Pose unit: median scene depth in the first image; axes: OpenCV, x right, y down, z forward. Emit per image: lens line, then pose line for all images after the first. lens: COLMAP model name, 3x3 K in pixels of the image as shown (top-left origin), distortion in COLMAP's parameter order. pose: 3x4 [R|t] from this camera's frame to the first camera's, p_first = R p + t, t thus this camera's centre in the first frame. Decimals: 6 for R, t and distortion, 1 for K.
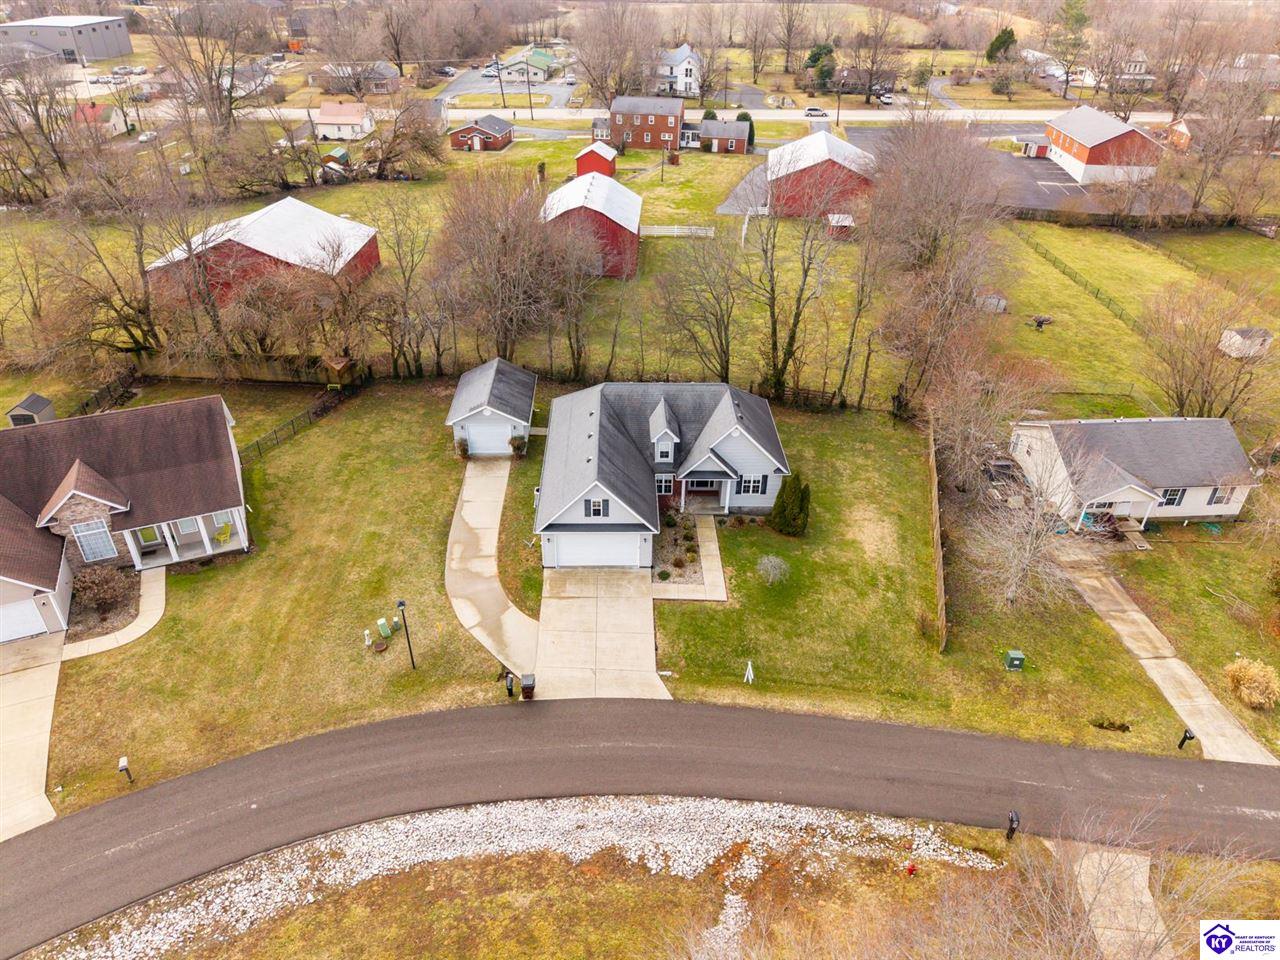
lens RADIAL K [[862.8, 0, 644.1], [0, 862.8, 476.0], [0, 0, 1]] dist [0.041207, -0.060870]
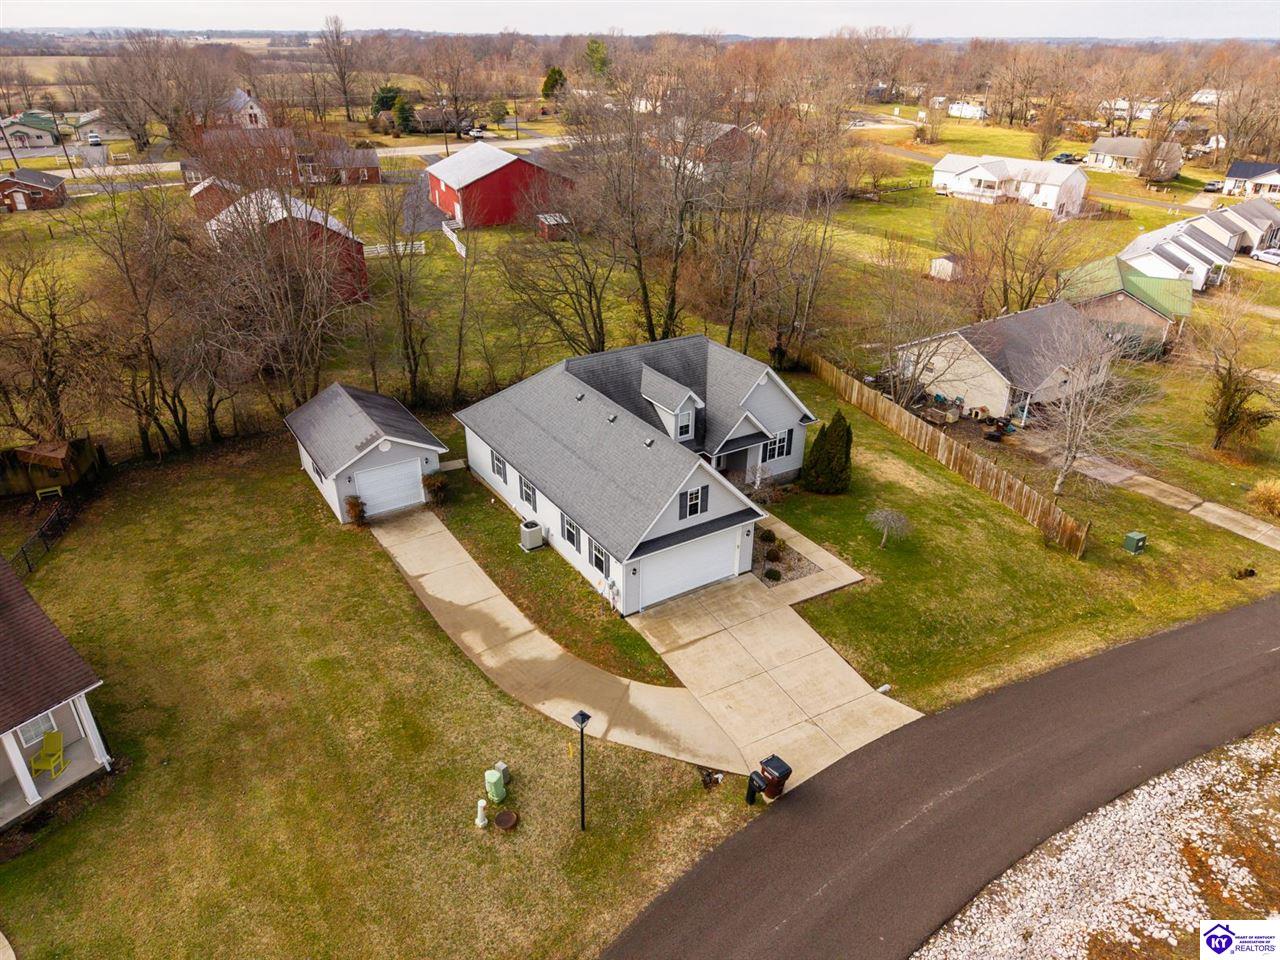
lens RADIAL K [[864.8, 0, 642.4], [0, 864.8, 475.0], [0, 0, 1]] dist [0.007939, -0.003329]
pose [[0.857393, -0.242088, 0.454169, -0.395889], [0.278753, 0.960255, -0.014388, 0.014530], [-0.432635, 0.138937, 0.890799, 0.400070]]
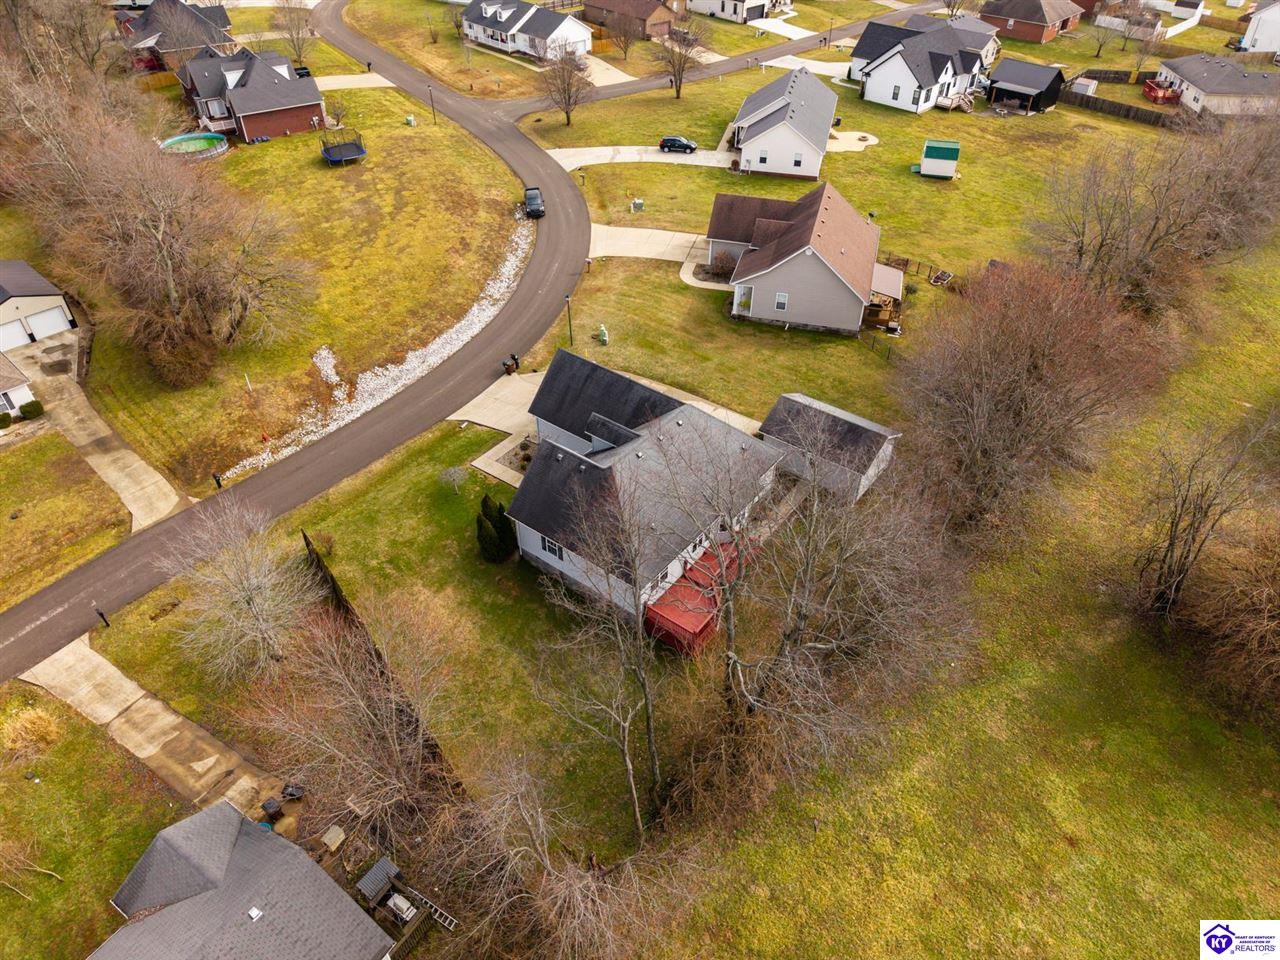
lens RADIAL K [[862.8, 0, 644.1], [0, 862.8, 476.0], [0, 0, 1]] dist [0.041207, -0.060870]
pose [[-0.626672, 0.476428, -0.616684, 0.717532], [-0.434273, 0.443574, 0.783996, -0.933455], [0.647062, 0.759117, -0.071075, 1.272643]]
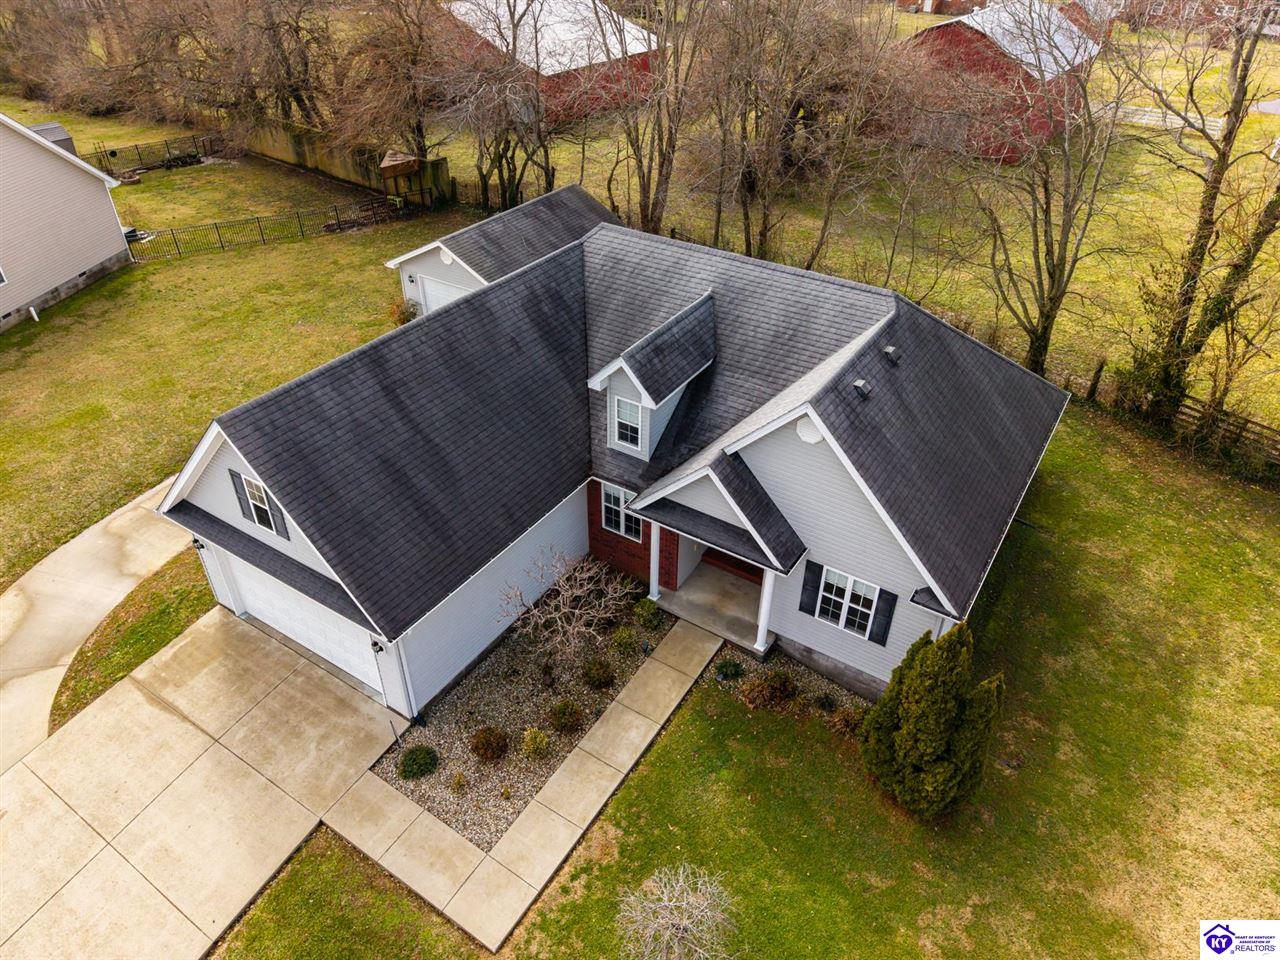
lens RADIAL K [[863.1, 0, 644.4], [0, 863.1, 483.3], [0, 0, 1]] dist [-0.010476, -0.002662]
pose [[0.829842, 0.321735, -0.455904, 0.222282], [-0.296139, 0.946413, 0.128855, -0.059481], [0.472931, 0.028082, 0.880652, 0.769131]]
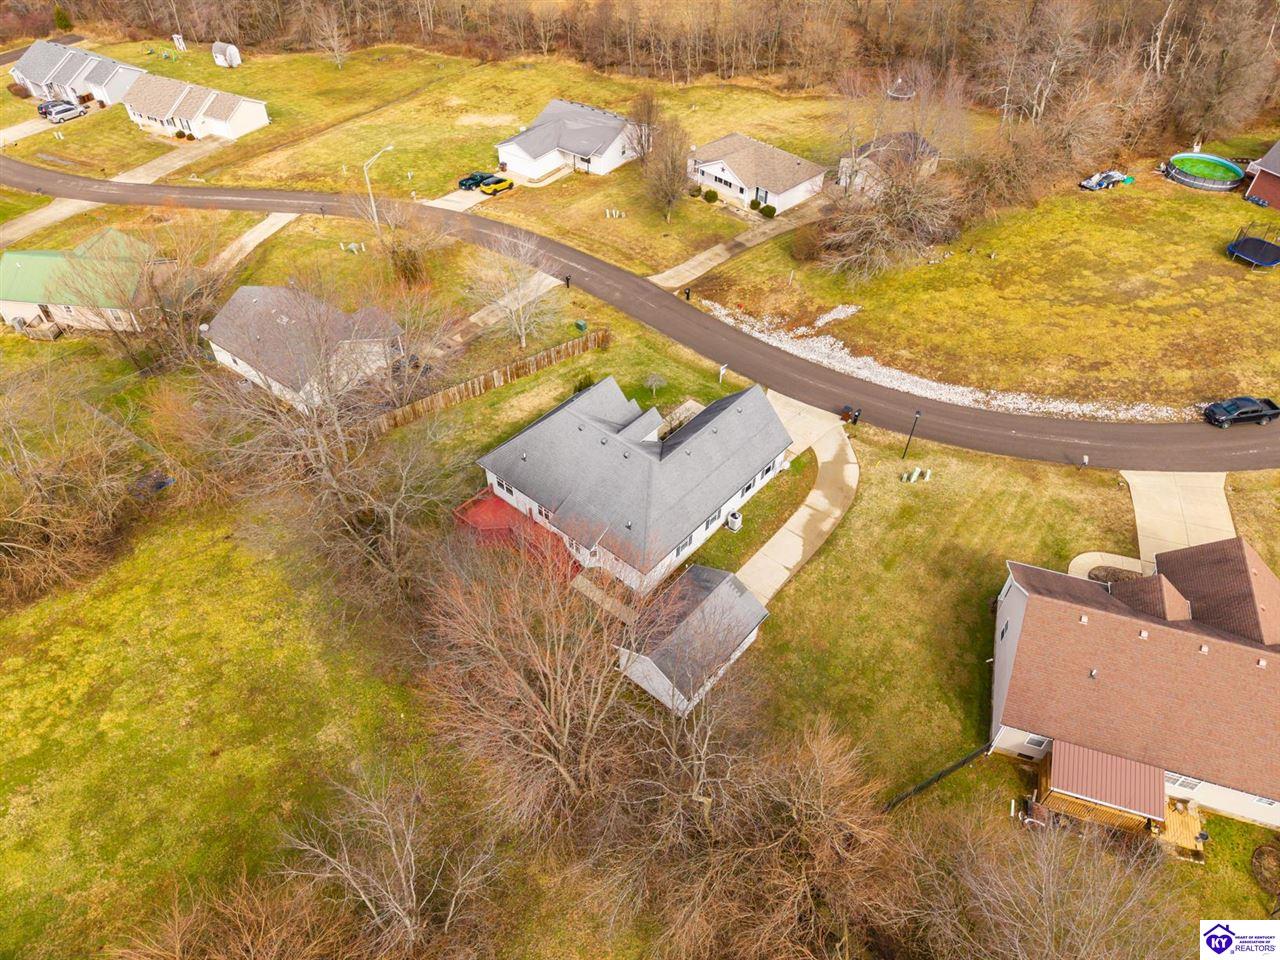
lens RADIAL K [[875.0, 0, 640.0], [0, 875.0, 480.0], [0, 0, 1]] dist [0.035925, -0.067882]
pose [[-0.739899, -0.487127, 0.463959, -0.590886], [0.341461, 0.322278, 0.882916, -1.142129], [-0.579616, 0.811692, -0.072118, 1.274168]]
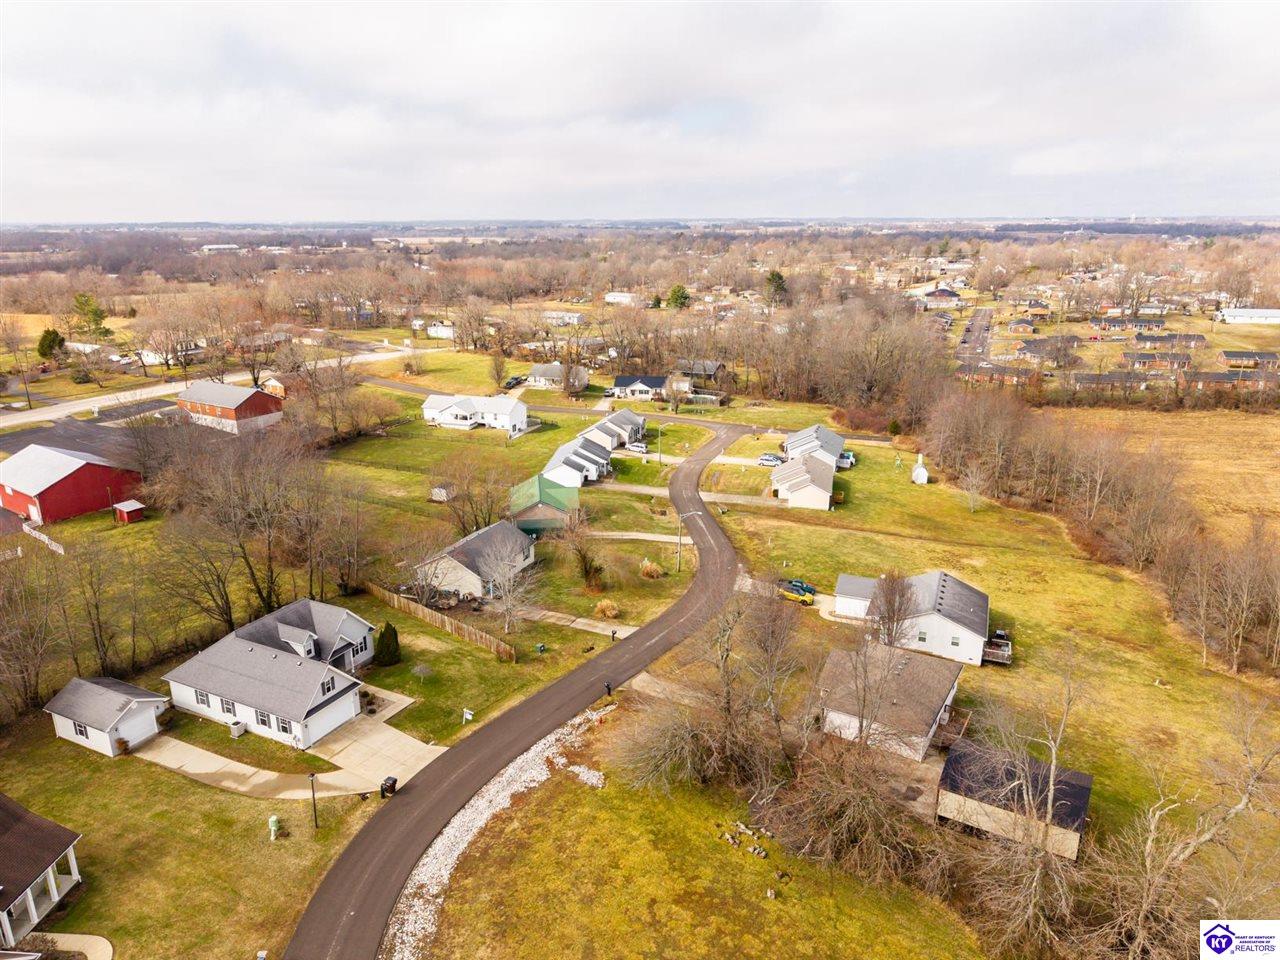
lens RADIAL K [[862.8, 0, 644.1], [0, 862.8, 476.0], [0, 0, 1]] dist [0.041207, -0.060870]
pose [[0.463608, -0.267872, 0.844578, -0.960198], [0.478864, 0.877752, 0.015535, -0.042476], [-0.745491, 0.397236, 0.535207, -0.341447]]
